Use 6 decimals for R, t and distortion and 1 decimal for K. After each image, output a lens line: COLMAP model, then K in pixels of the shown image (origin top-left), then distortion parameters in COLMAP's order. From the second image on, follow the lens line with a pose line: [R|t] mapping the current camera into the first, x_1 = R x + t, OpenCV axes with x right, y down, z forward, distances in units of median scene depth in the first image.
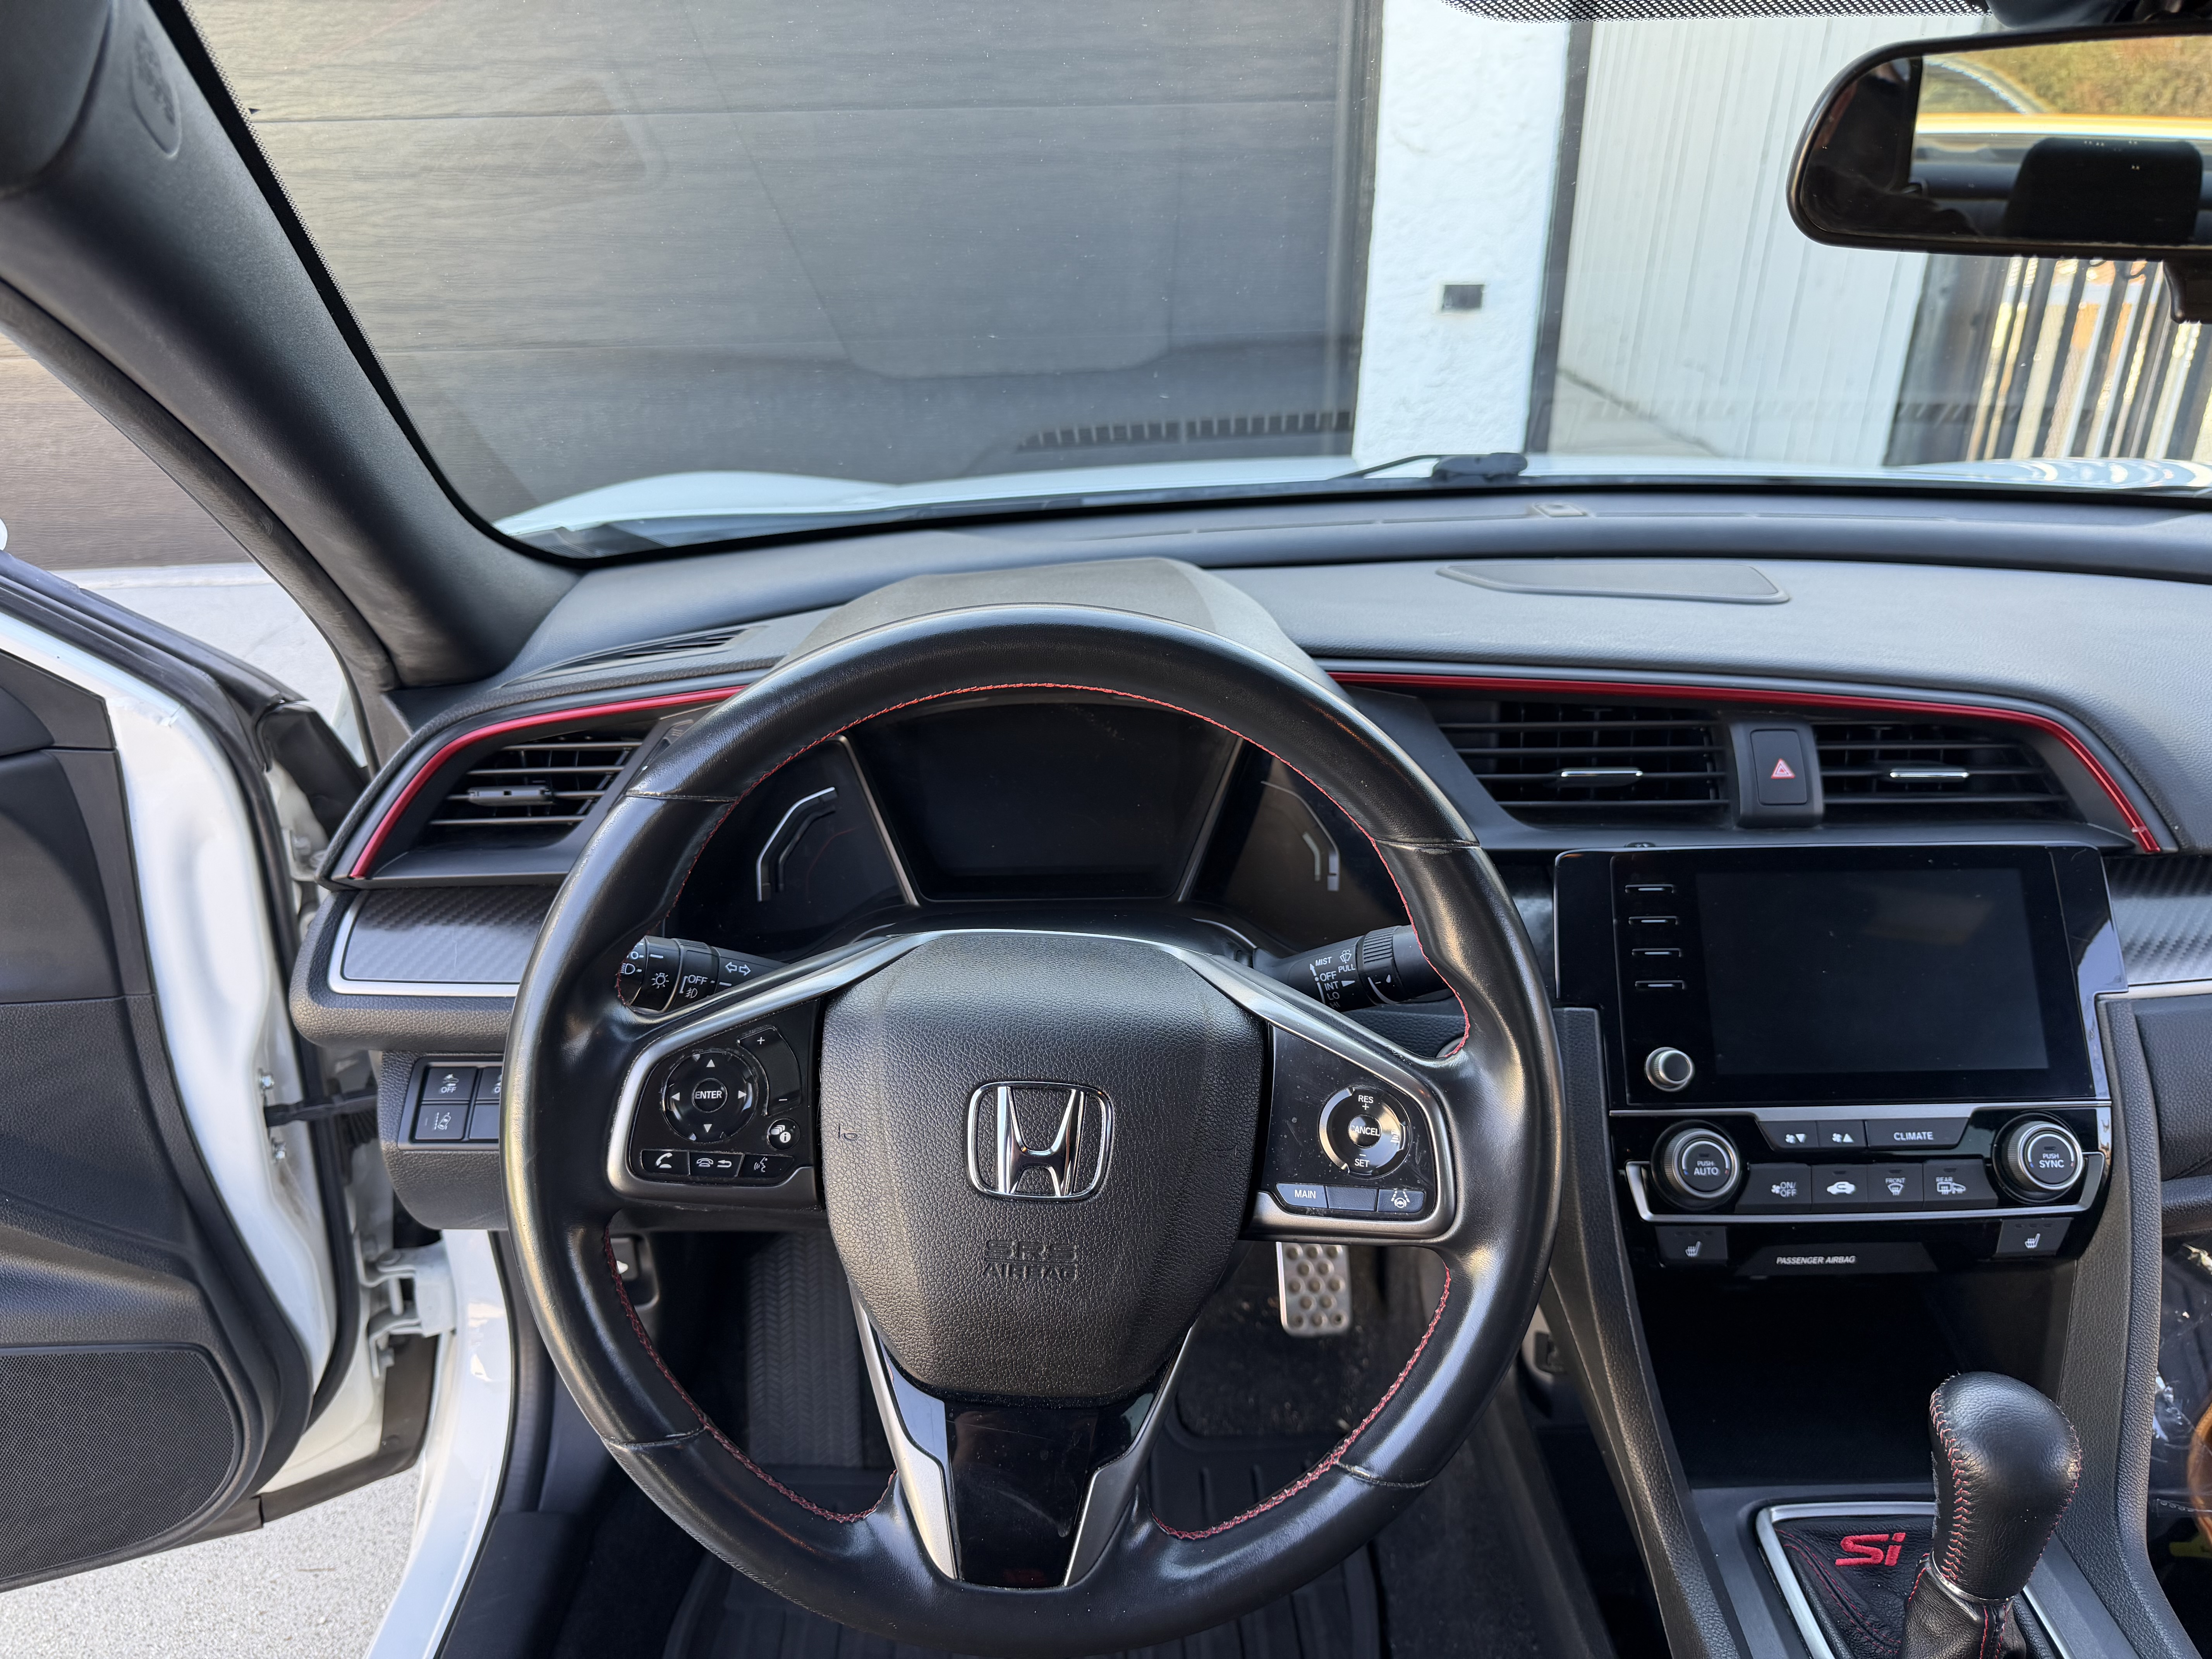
lens RADIAL K [[1620.6, 0, 1101.0], [0, 1620.6, 836.9], [0, 0, 1]] dist [0.034276, -0.041258]
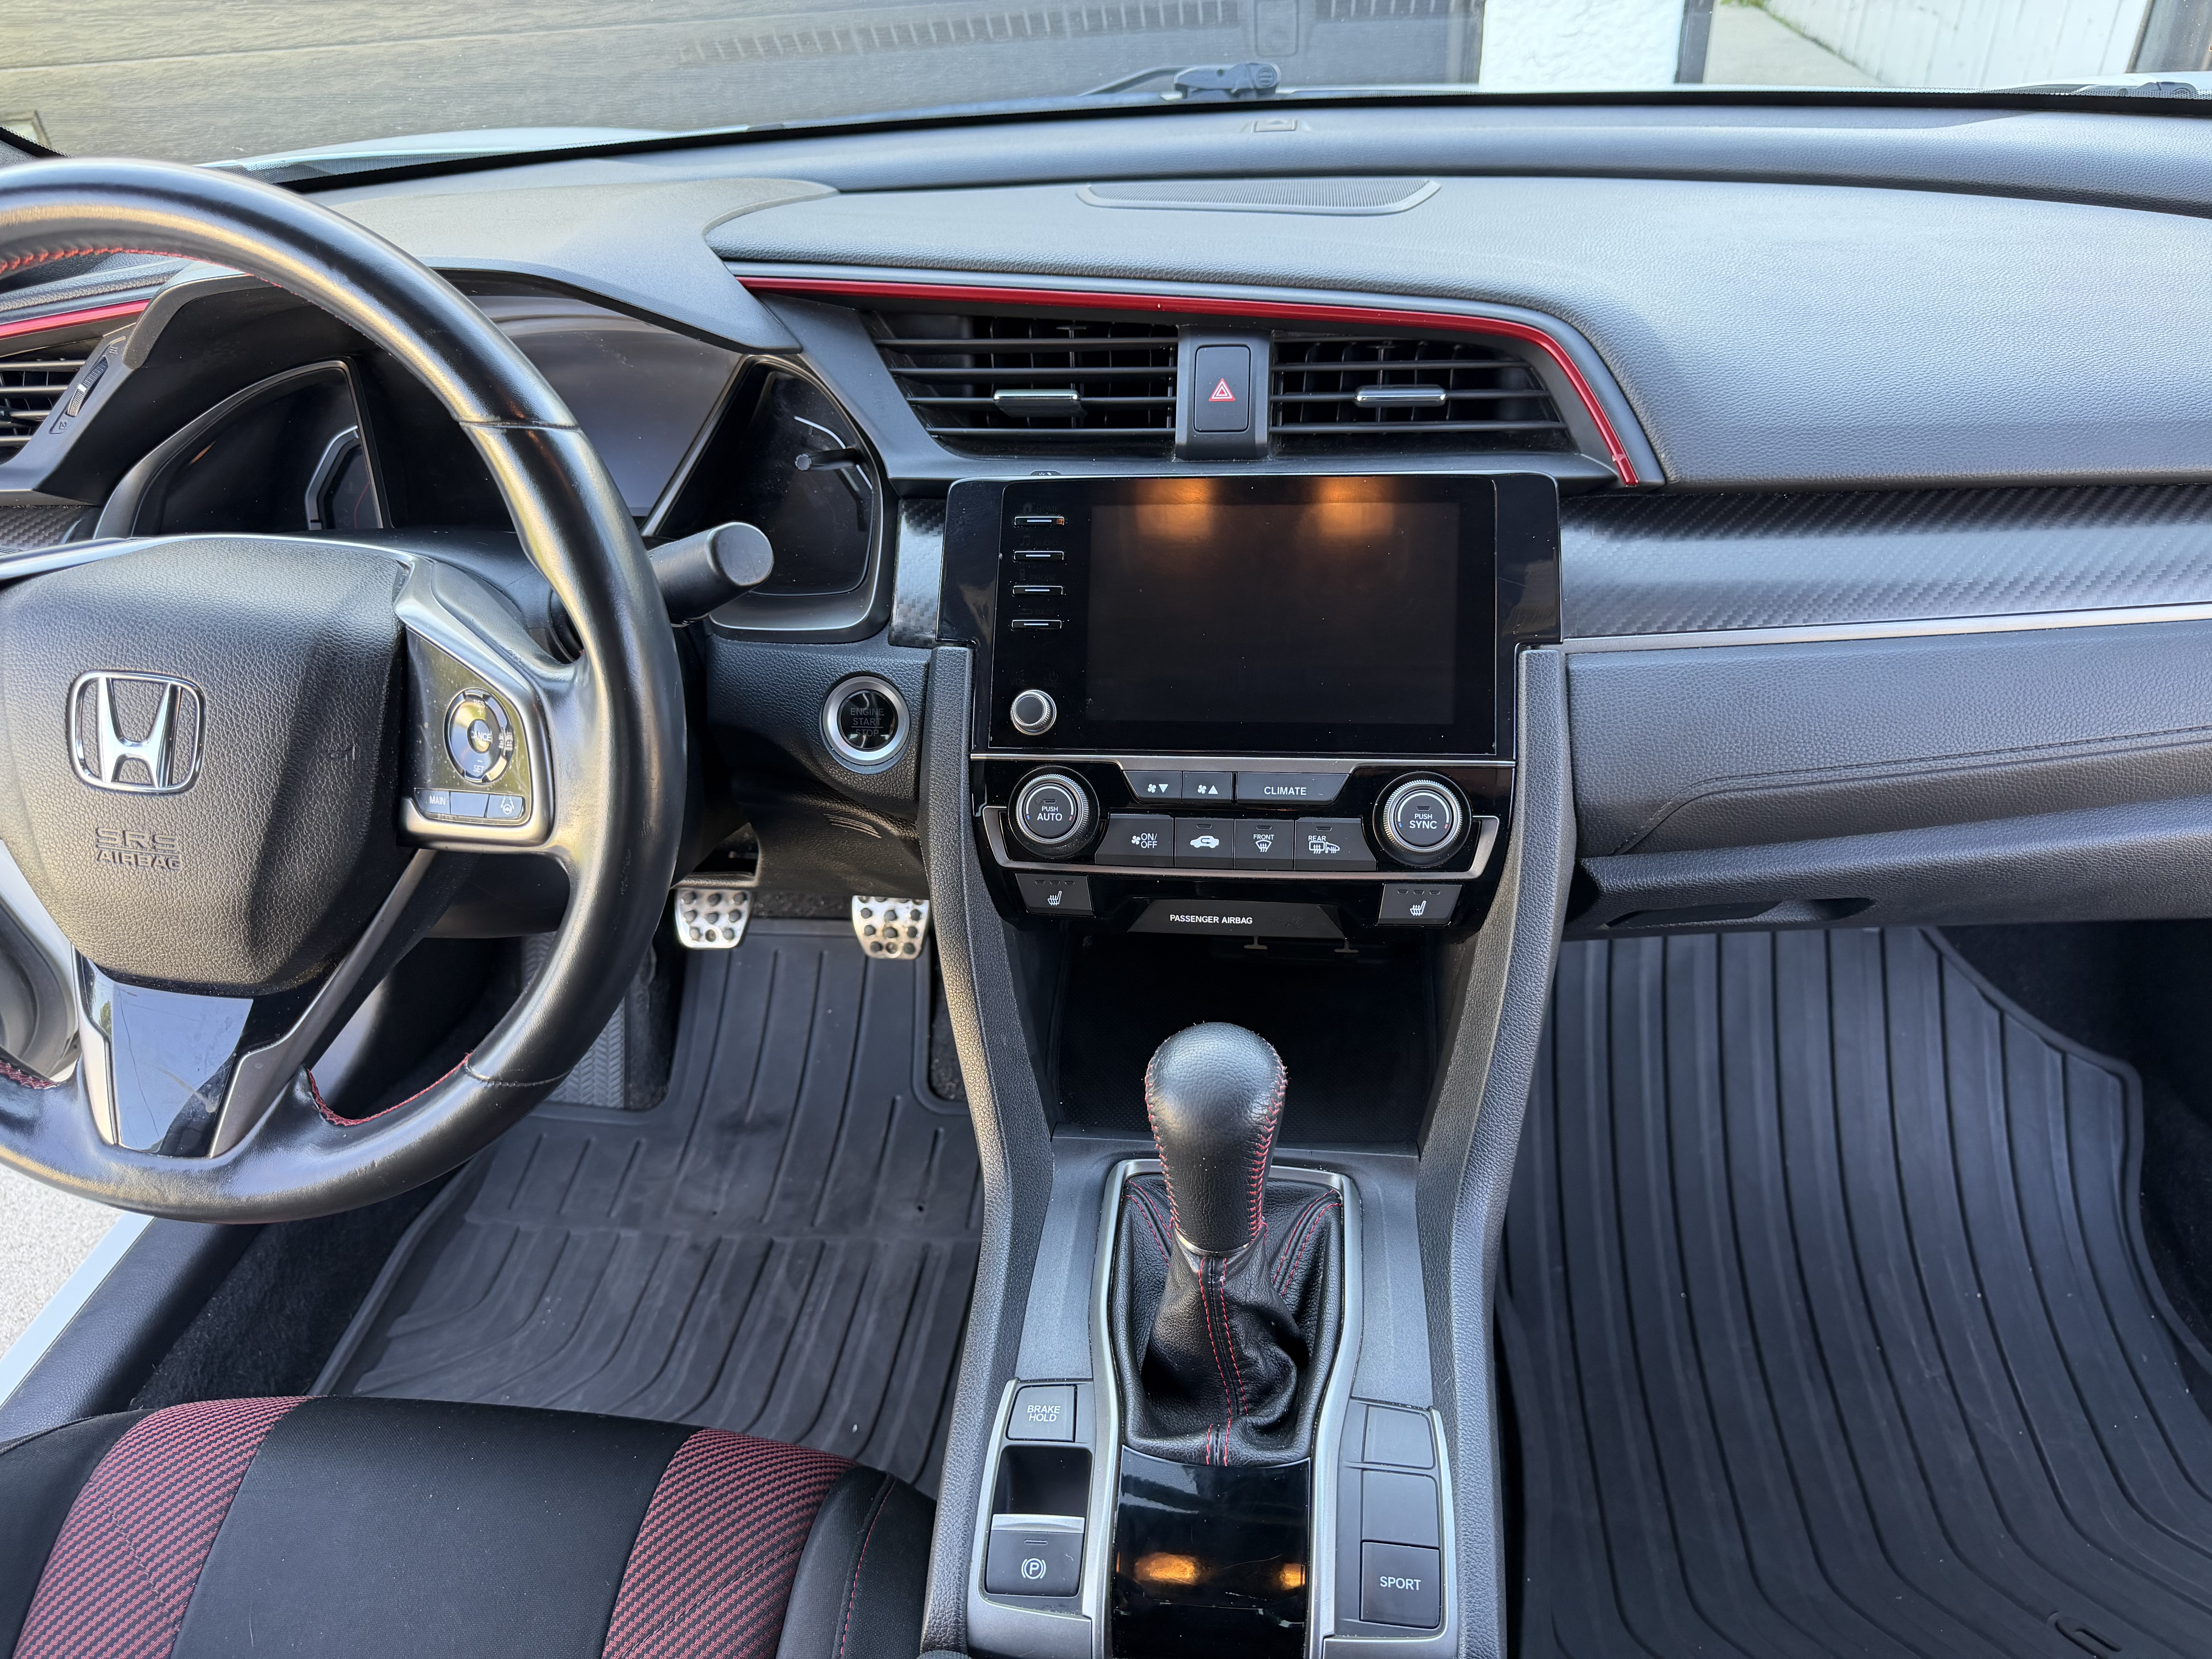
lens RADIAL K [[1620.6, 0, 1107.3], [0, 1620.6, 820.6], [0, 0, 1]] dist [0.034276, -0.041258]
pose [[0.987949, 0.037814, -0.150087, 0.503987], [-0.013821, 0.987377, 0.157786, 0.053217], [0.154159, -0.153811, 0.976001, 0.078595]]
